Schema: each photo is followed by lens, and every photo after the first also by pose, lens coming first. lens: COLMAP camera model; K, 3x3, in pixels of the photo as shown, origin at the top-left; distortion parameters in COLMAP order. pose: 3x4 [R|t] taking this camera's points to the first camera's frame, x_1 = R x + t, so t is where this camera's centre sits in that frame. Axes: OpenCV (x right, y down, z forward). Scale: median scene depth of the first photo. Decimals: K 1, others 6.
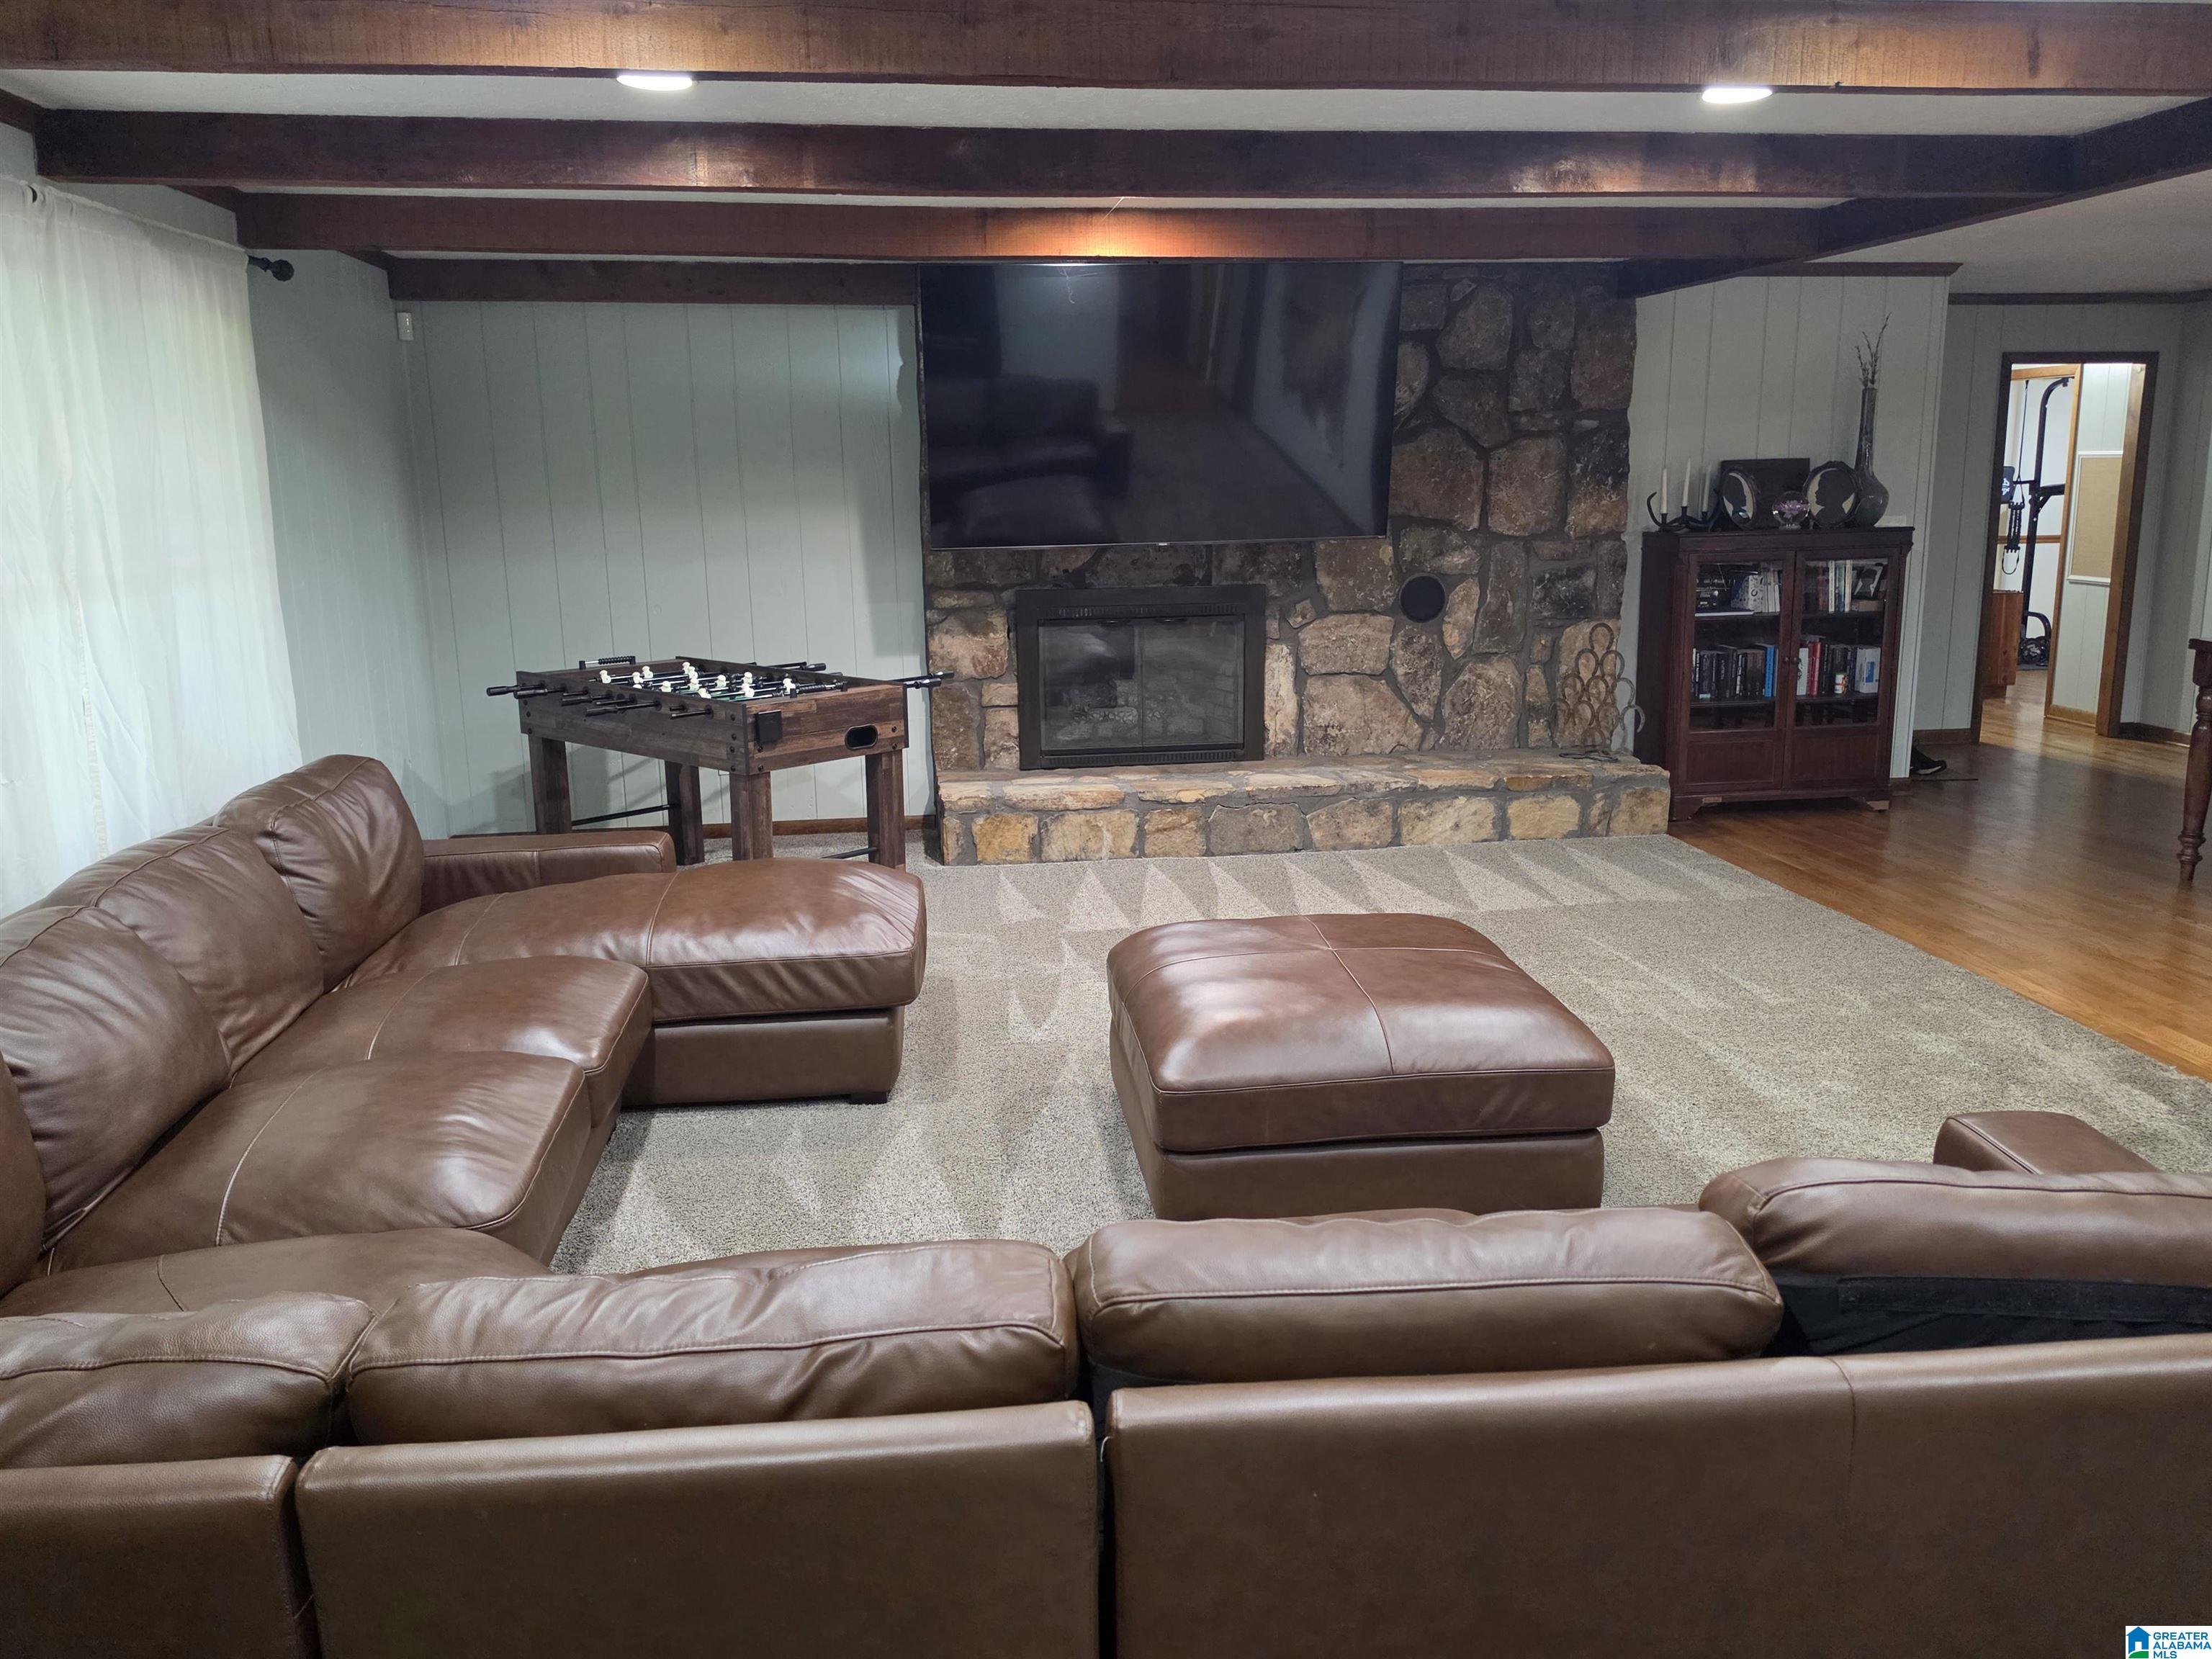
lens RADIAL K [[1711.9, 0, 1106.0], [0, 1711.9, 829.5], [0, 0, 1]] dist [0.052399, -0.064349]
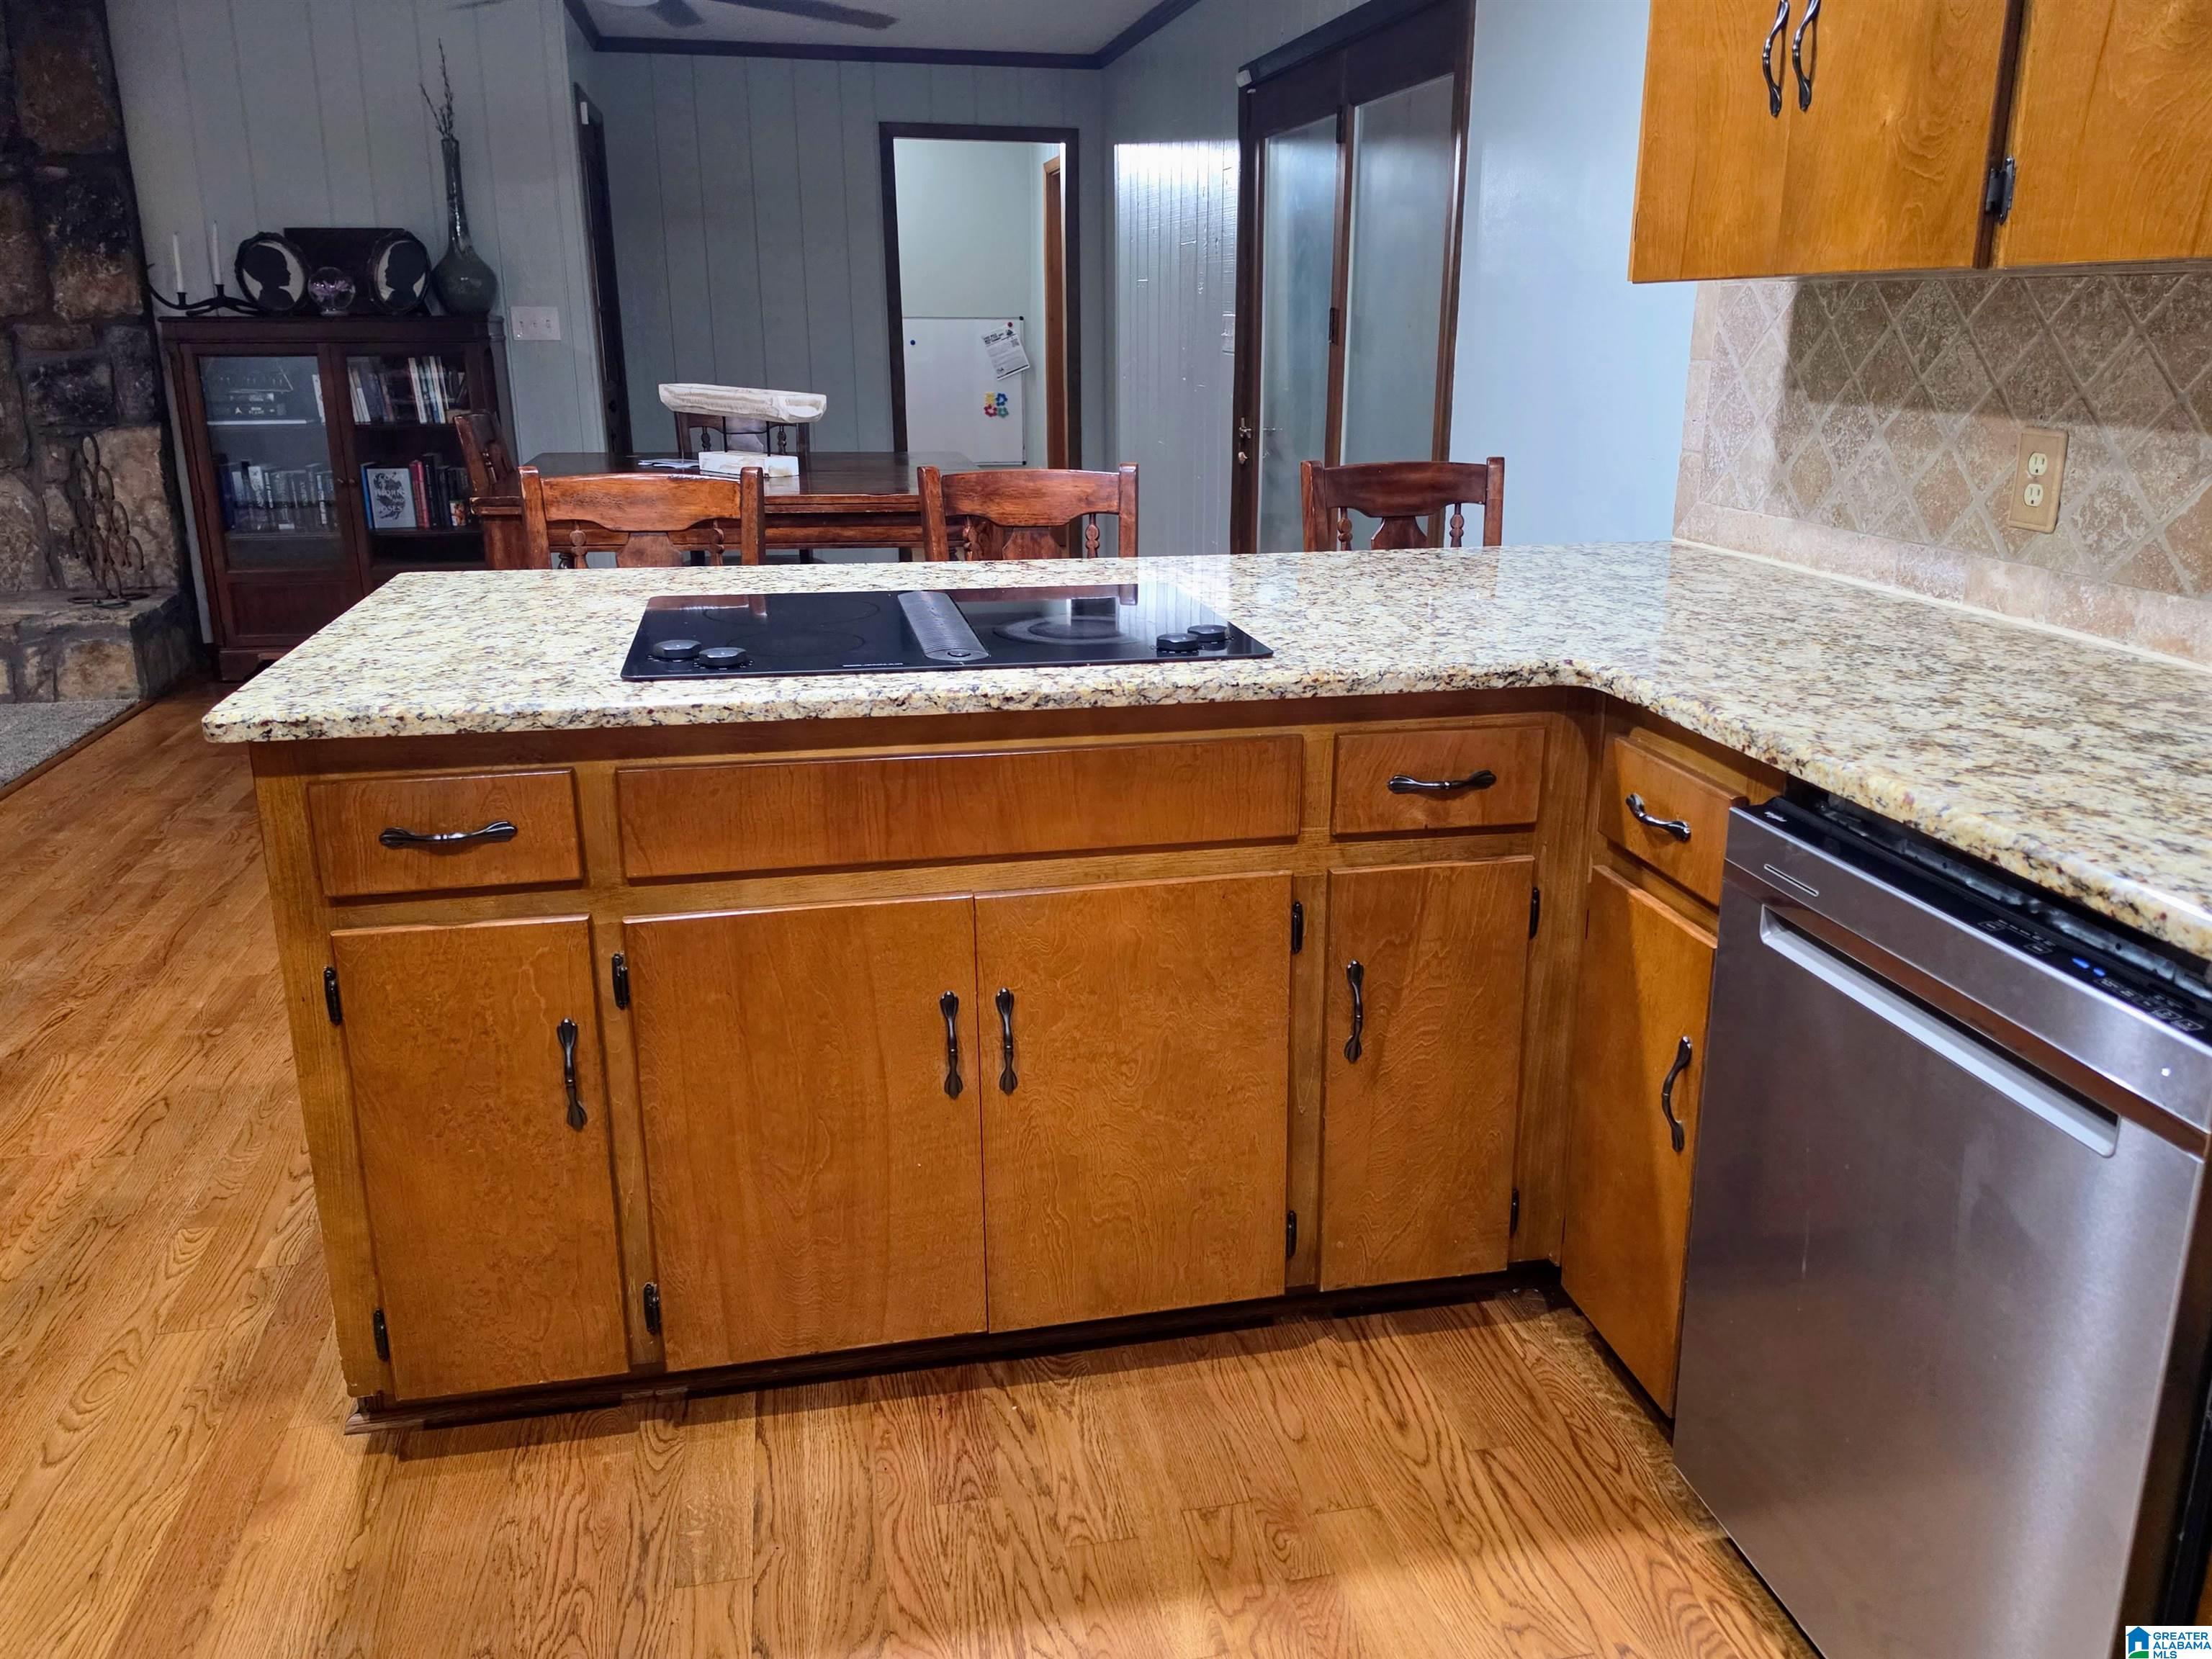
lens RADIAL K [[1711.9, 0, 1106.0], [0, 1711.9, 829.5], [0, 0, 1]] dist [0.052399, -0.064349]
pose [[0.996238, -0.006369, 0.086420, 0.669419], [-0.001368, 0.996014, 0.089183, -0.008708], [-0.086643, -0.088966, 0.992259, 0.149447]]
